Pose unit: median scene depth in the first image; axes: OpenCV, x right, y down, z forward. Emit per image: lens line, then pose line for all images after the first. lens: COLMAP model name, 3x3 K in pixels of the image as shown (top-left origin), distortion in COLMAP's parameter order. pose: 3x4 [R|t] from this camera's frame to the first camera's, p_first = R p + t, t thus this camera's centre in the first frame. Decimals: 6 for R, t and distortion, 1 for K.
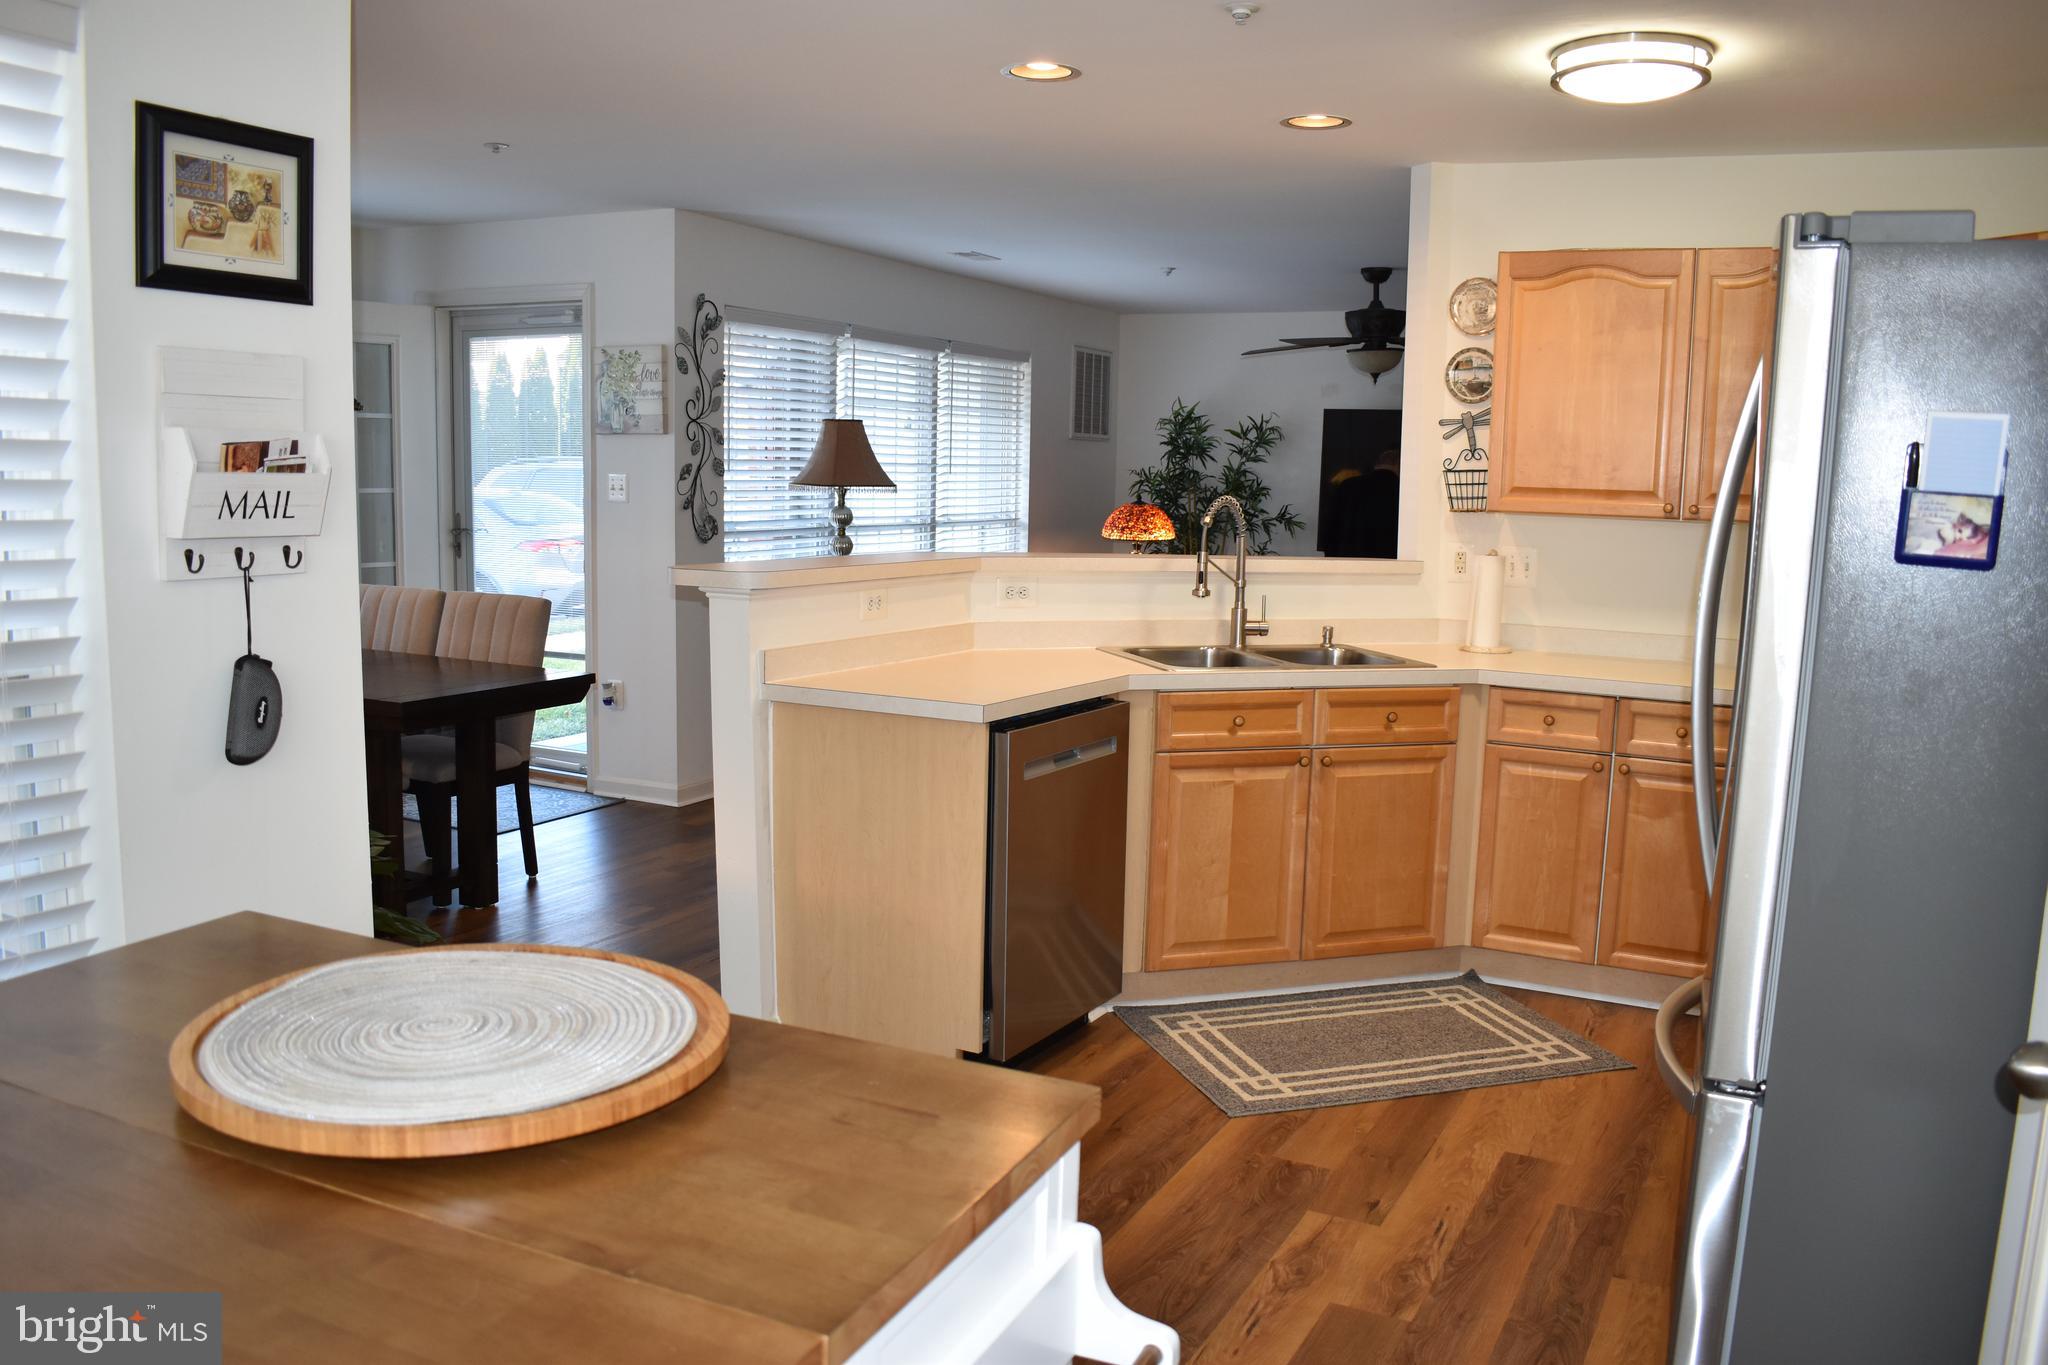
lens RADIAL K [[1611.5, 0, 1024.4], [0, 1611.5, 678.9], [0, 0, 1]] dist [-0.085476, 0.006002]
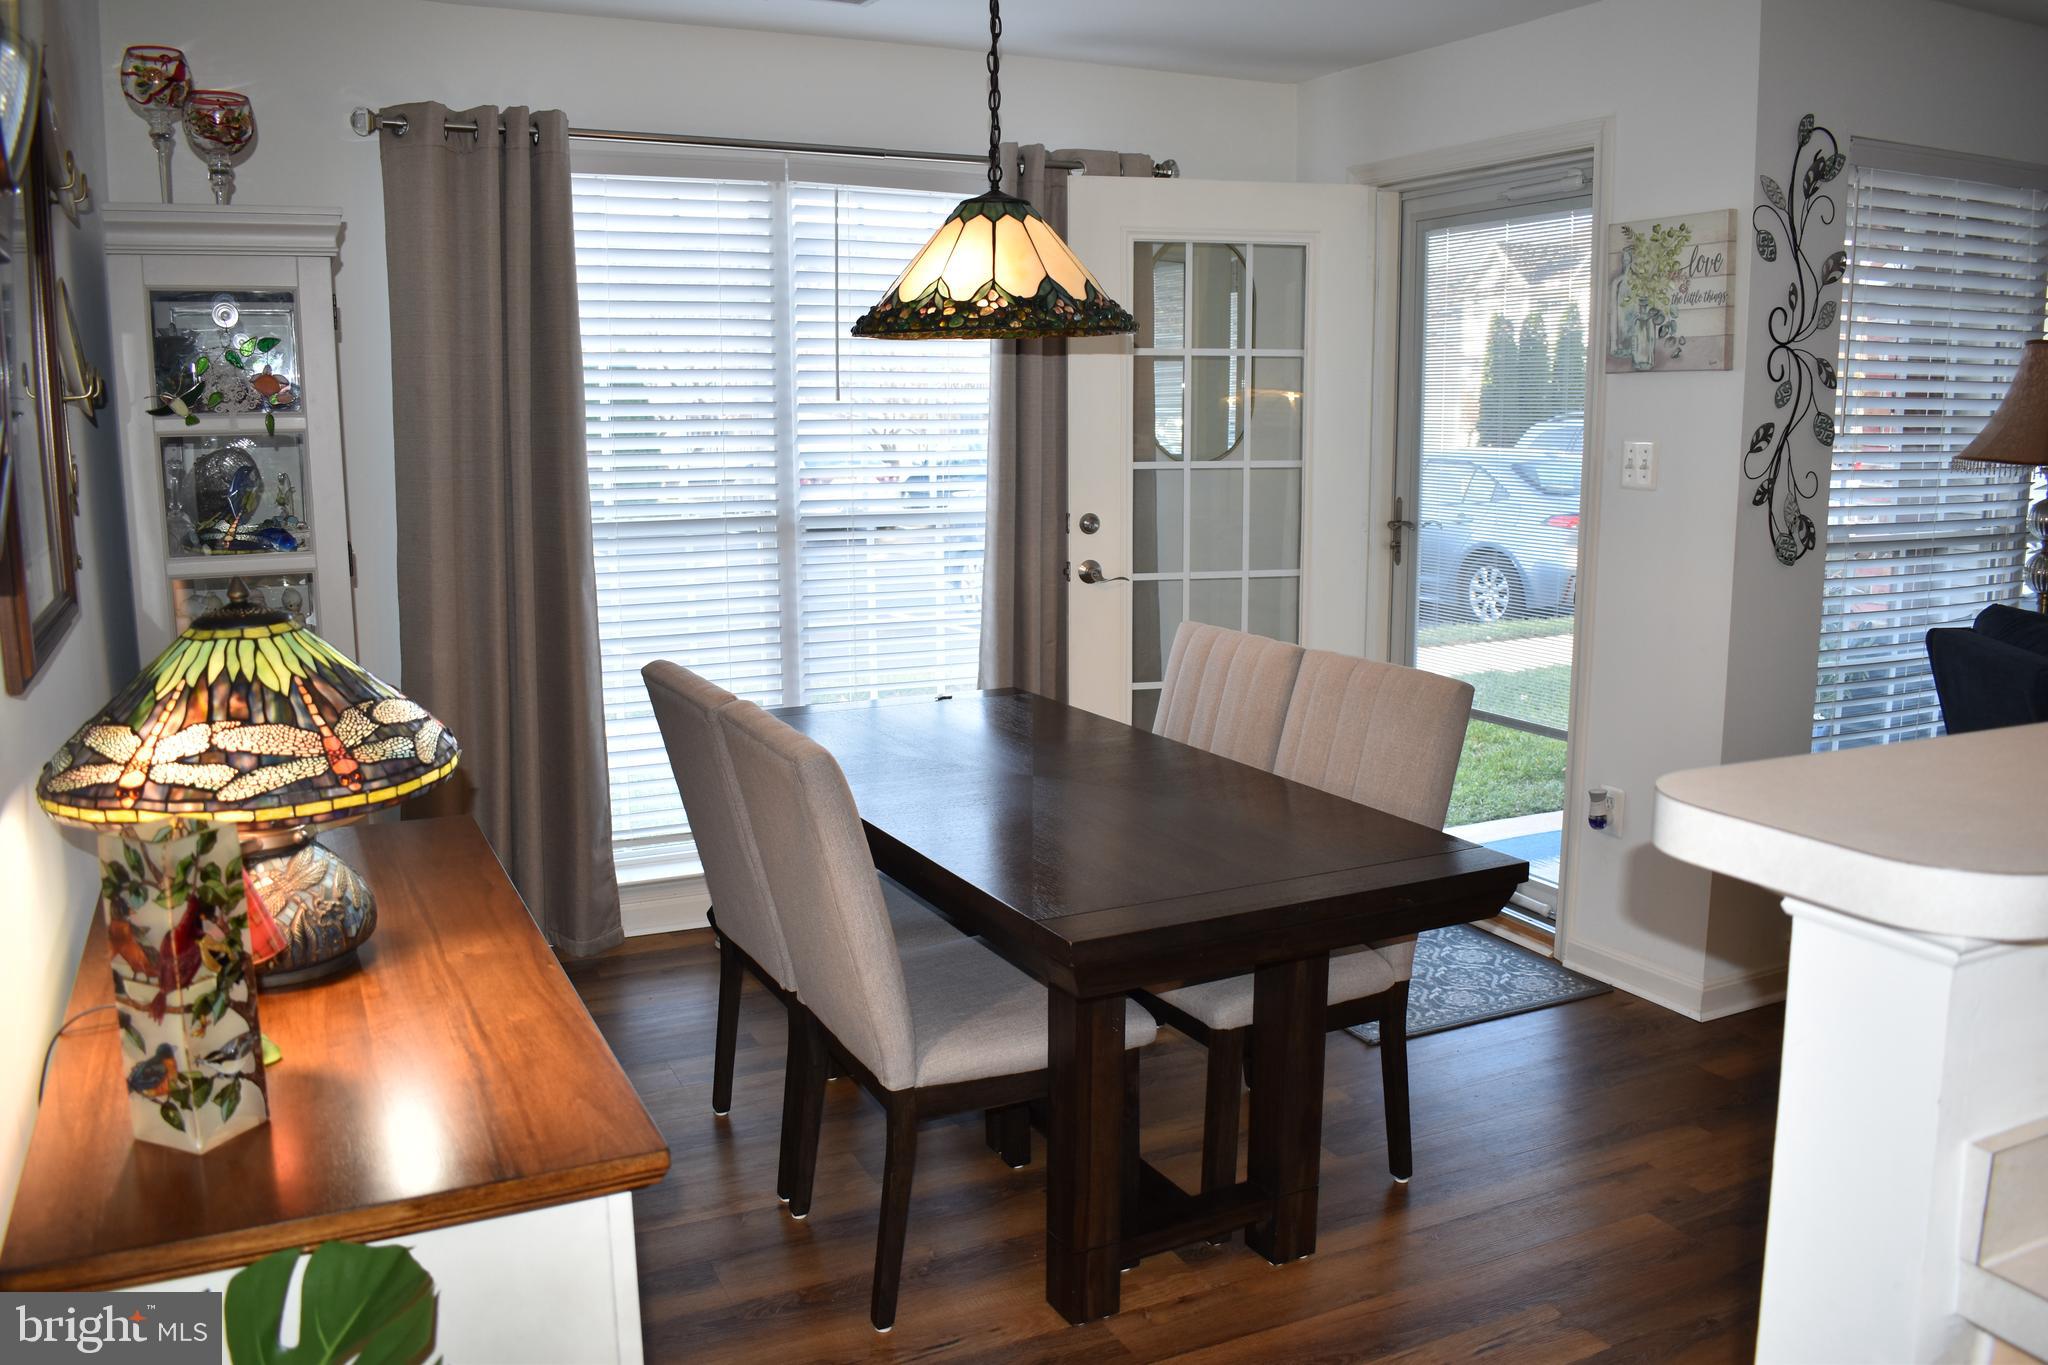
lens RADIAL K [[1608.1, 0, 1024.0], [0, 1608.1, 682.5], [0, 0, 1]] dist [-0.089741, 0.005914]
pose [[0.801471, 0.077081, -0.593045, -0.119455], [-0.059457, 0.997016, 0.049233, -0.077833], [0.595071, -0.004198, 0.803663, 0.565767]]
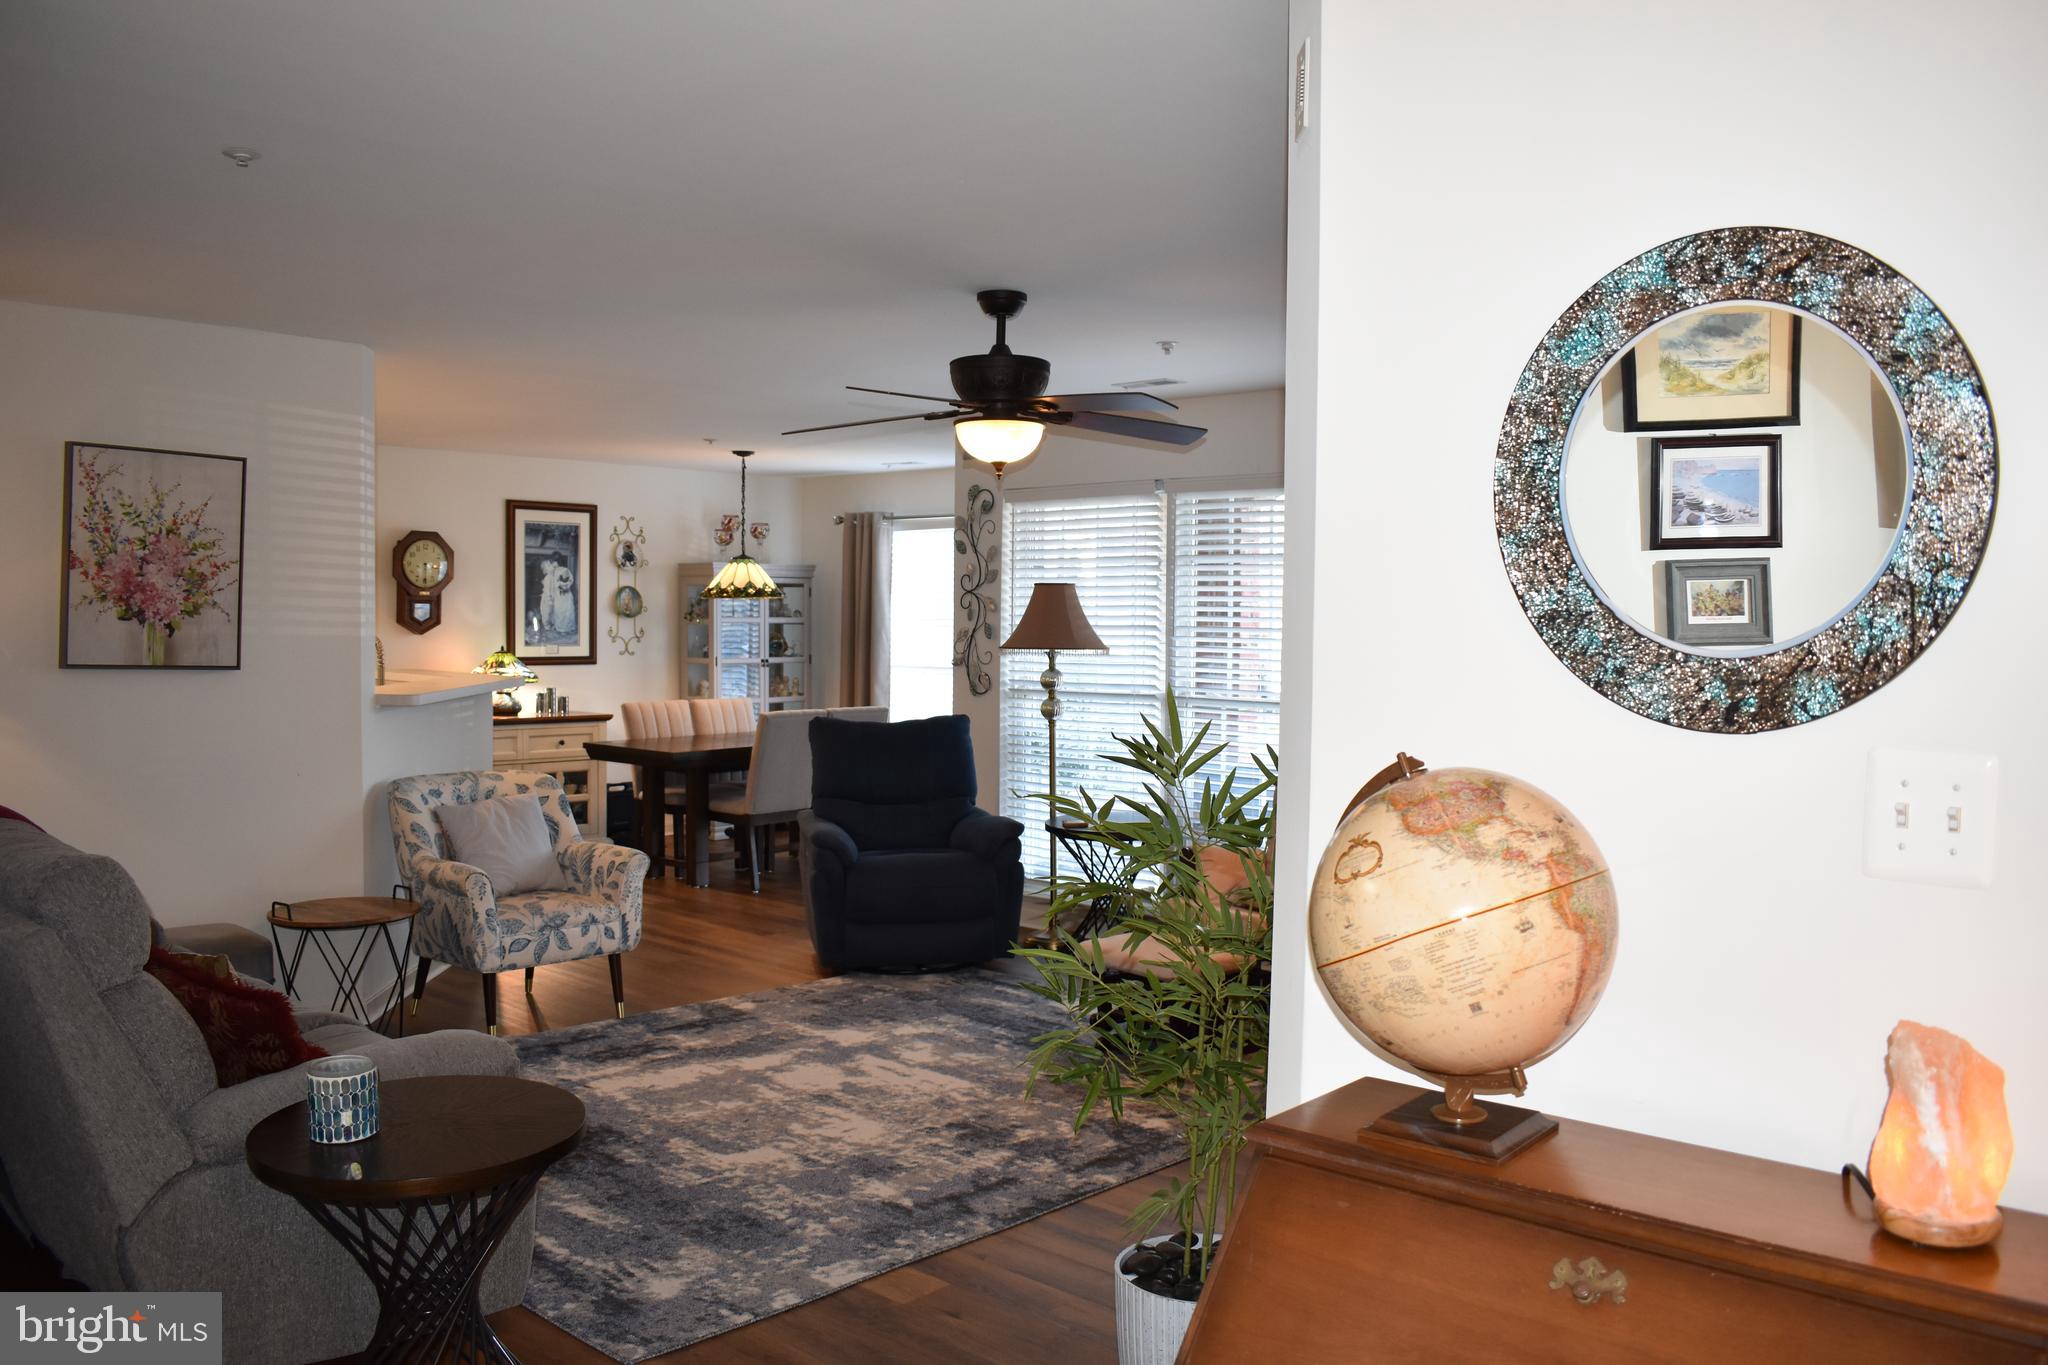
lens RADIAL K [[1611.5, 0, 1024.4], [0, 1611.5, 678.9], [0, 0, 1]] dist [-0.085476, 0.006002]
pose [[-0.264802, 0.004740, -0.964291, 1.296532], [-0.148295, 0.987892, 0.045579, -0.219638], [0.952832, 0.155069, -0.260893, 1.890662]]
